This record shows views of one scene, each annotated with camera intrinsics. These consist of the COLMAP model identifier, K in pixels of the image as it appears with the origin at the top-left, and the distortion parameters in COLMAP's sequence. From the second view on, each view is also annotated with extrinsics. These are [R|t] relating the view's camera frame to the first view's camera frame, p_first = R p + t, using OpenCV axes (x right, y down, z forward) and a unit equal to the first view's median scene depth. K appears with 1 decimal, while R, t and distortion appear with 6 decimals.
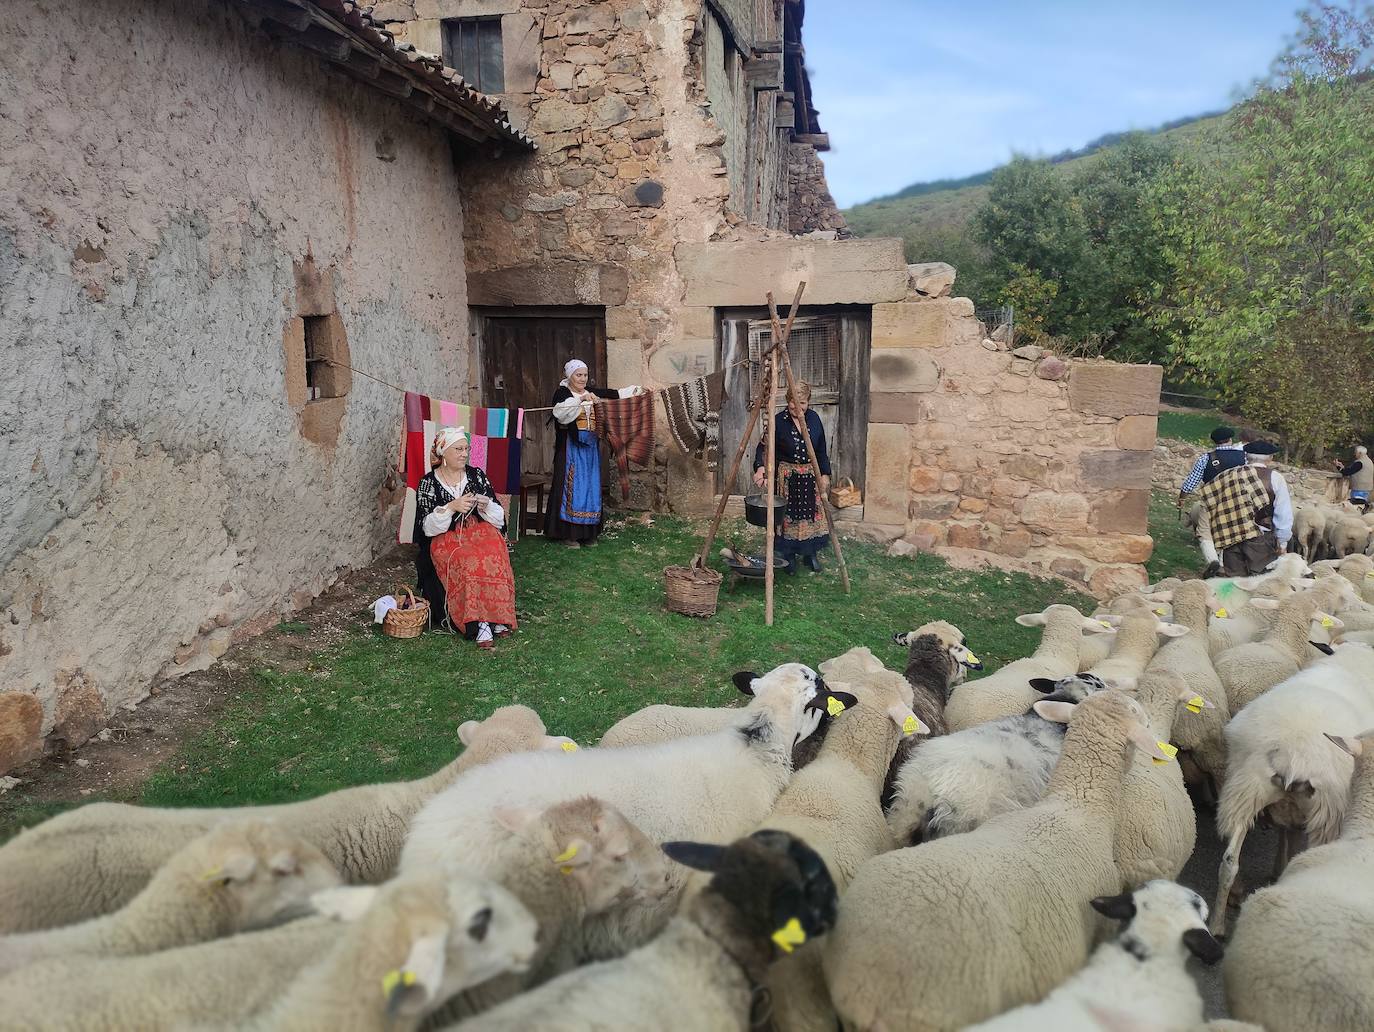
lens RADIAL K [[1055.7, 0, 685.9], [0, 1055.7, 519.0], [0, 0, 1]] dist [0.008200, 0.003335]
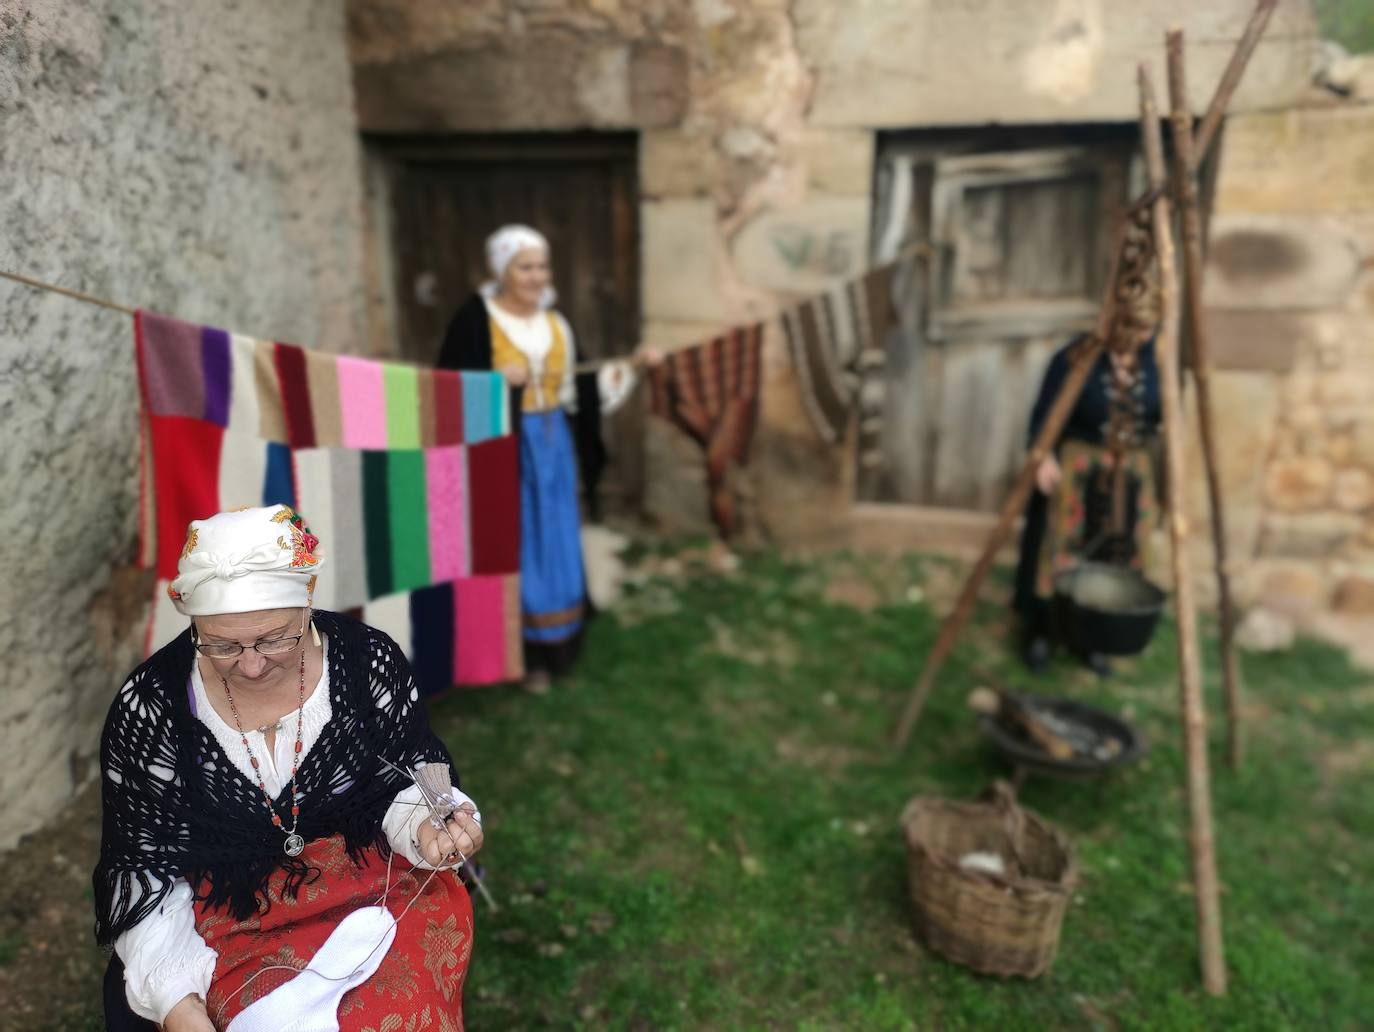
lens RADIAL K [[997.2, 0, 688.4], [0, 997.2, 511.0], [0, 0, 1]] dist [0.009717, -0.008271]
pose [[0.997813, -0.016502, 0.064011, -0.088316], [0.010712, 0.995906, 0.089760, -0.068938], [-0.065230, -0.088878, 0.993904, 0.535594]]
